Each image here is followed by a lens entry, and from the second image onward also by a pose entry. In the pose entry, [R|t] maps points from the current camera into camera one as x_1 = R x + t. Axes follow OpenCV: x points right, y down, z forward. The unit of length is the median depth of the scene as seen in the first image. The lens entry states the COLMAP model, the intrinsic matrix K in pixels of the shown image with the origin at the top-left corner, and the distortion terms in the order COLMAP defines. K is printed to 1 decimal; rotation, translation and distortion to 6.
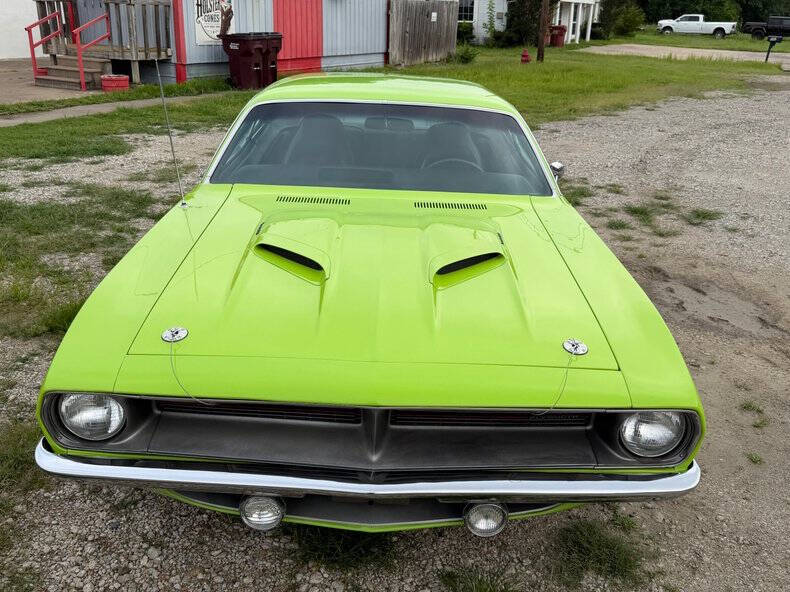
lens RADIAL K [[742.9, 0, 399.8], [0, 742.9, 301.5], [0, 0, 1]] dist [-0.019494, 0.000000]
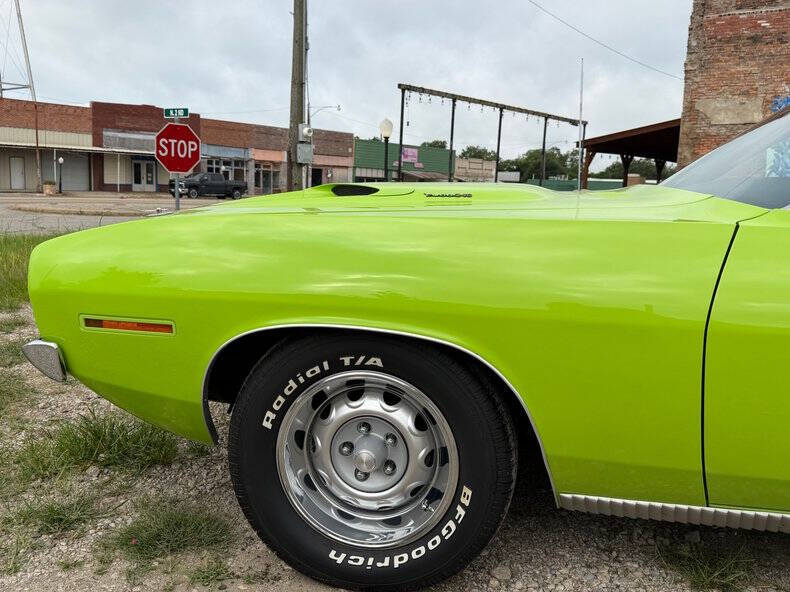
lens RADIAL K [[742.9, 0, 435.5], [0, 742.9, 296.8], [0, 0, 1]] dist [-0.019494, 0.000000]
pose [[-0.220853, 0.083752, -0.971704, 0.257337], [-0.393598, 0.903919, 0.167368, -0.032313], [0.892359, 0.419424, -0.166669, 0.349758]]
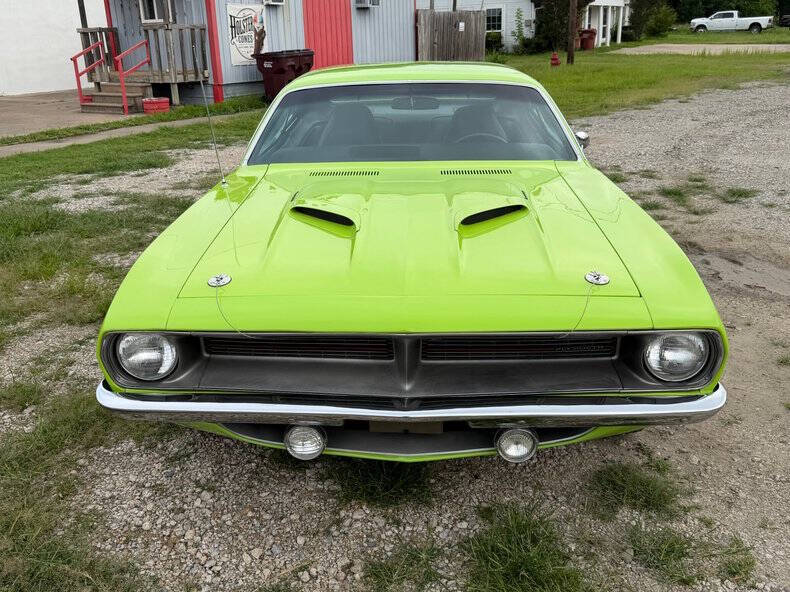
lens RADIAL K [[742.9, 0, 387.7], [0, 742.9, 296.3], [0, 0, 1]] dist [-0.019494, 0.000000]
pose [[0.996755, -0.039679, -0.070037, 0.003578], [0.037673, 0.998848, -0.029734, 0.024739], [0.071136, 0.026999, 0.997101, -0.013521]]
